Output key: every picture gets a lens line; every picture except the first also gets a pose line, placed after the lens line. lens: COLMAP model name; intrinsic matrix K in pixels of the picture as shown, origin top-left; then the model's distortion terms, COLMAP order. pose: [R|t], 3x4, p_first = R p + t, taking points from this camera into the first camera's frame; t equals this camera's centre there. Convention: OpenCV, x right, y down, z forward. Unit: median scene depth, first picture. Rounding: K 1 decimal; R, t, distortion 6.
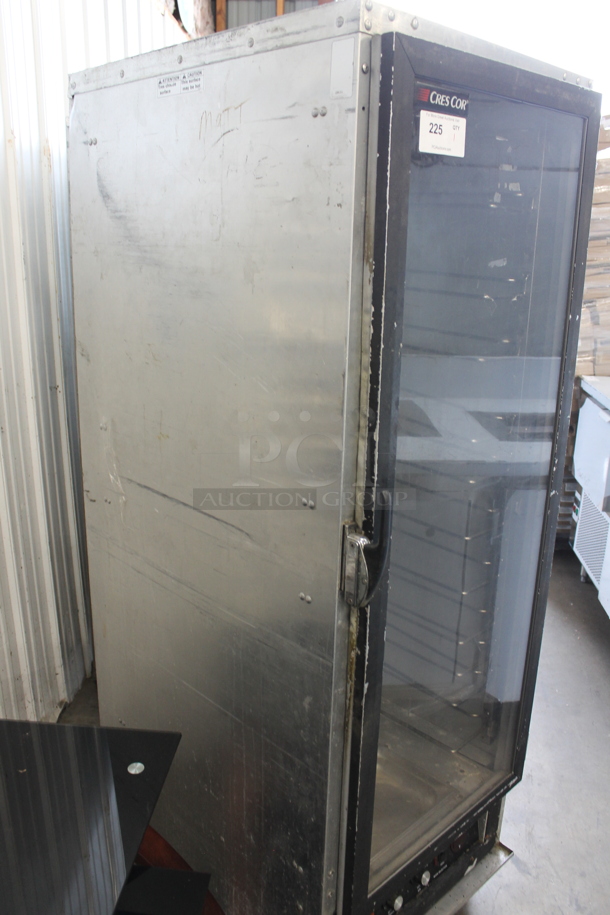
lens RADIAL K [[761.9, 0, 304.7], [0, 761.9, 462.1], [0, 0, 1]] dist [-0.098781, 0.022576]
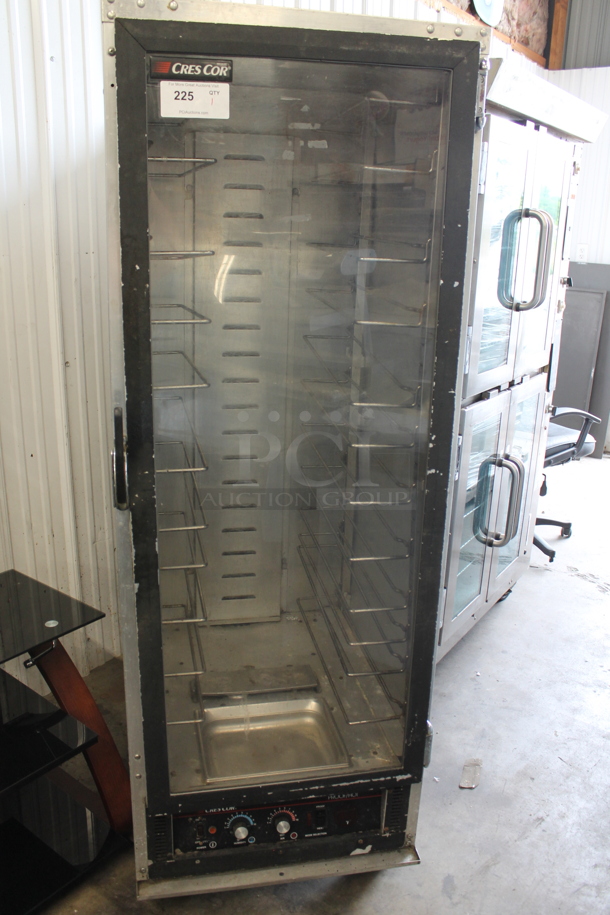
lens RADIAL K [[761.9, 0, 301.7], [0, 761.9, 452.5], [0, 0, 1]] dist [-0.098781, 0.022576]
pose [[0.848318, 0.158963, -0.505062, 0.974770], [-0.165581, 0.985673, 0.032116, 0.020431], [0.502931, 0.056384, 0.862485, 0.145820]]
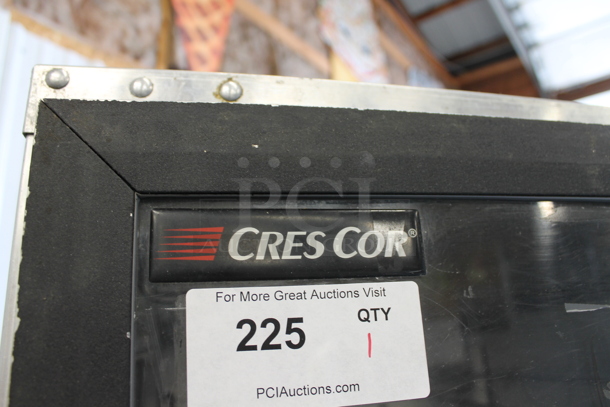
lens RADIAL K [[507.9, 0, 306.1], [0, 507.9, 204.7], [0, 0, 1]] dist [-0.098781, 0.022576]
pose [[0.847640, -0.223955, -0.480990, 0.299438], [-0.082820, 0.839588, -0.536874, -0.377116], [0.524069, 0.494911, 0.693120, 0.826992]]
